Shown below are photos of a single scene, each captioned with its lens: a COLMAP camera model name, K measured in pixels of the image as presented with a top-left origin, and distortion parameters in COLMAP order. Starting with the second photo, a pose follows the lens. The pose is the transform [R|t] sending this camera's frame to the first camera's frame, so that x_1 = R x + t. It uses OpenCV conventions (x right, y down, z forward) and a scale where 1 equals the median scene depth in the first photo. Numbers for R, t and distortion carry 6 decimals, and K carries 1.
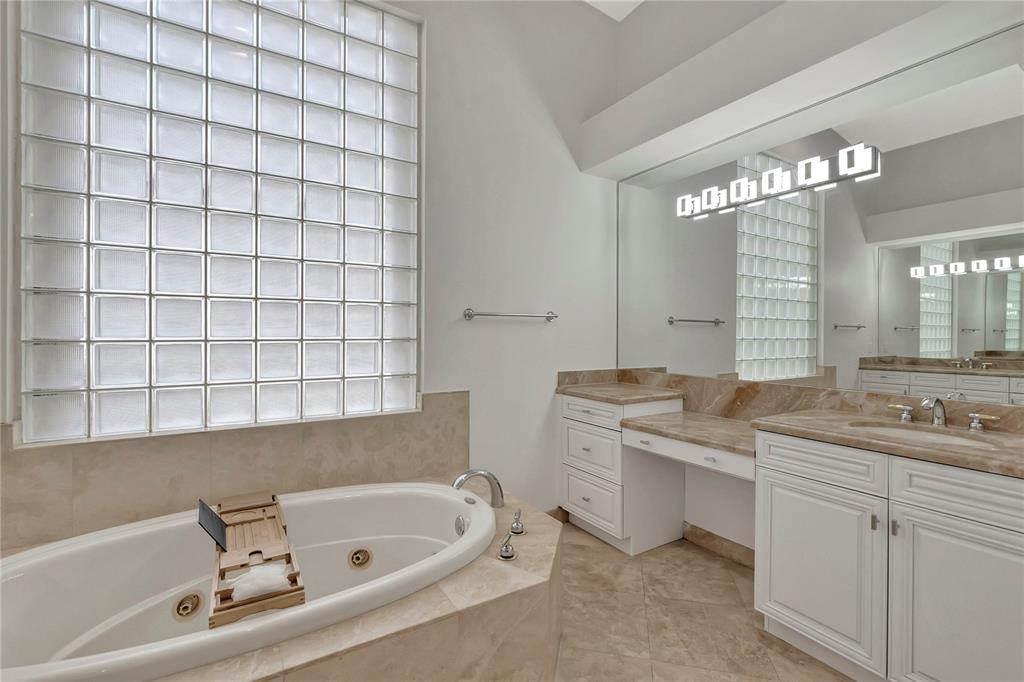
lens RADIAL K [[450.6, 0, 507.2], [0, 450.6, 334.2], [0, 0, 1]] dist [-0.003482, 0.000462]
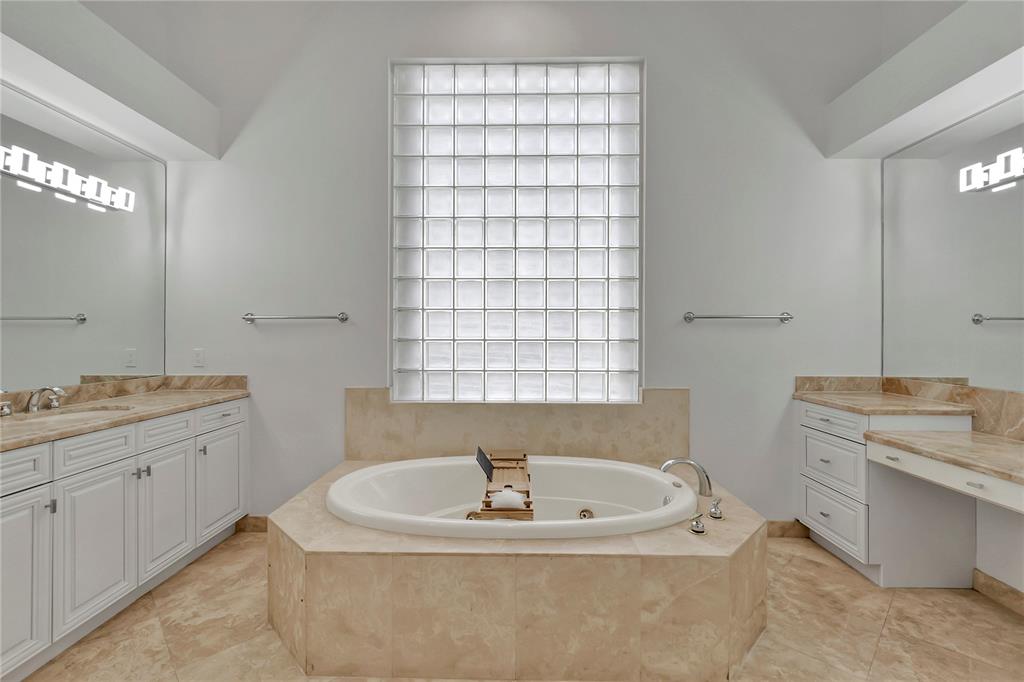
lens RADIAL K [[450.6, 0, 514.1], [0, 450.6, 337.7], [0, 0, 1]] dist [-0.003482, 0.000462]
pose [[0.850316, 0.003038, -0.526264, 0.144950], [-0.002007, 0.999995, 0.002530, 0.002893], [0.526269, -0.001095, 0.850317, -0.148649]]
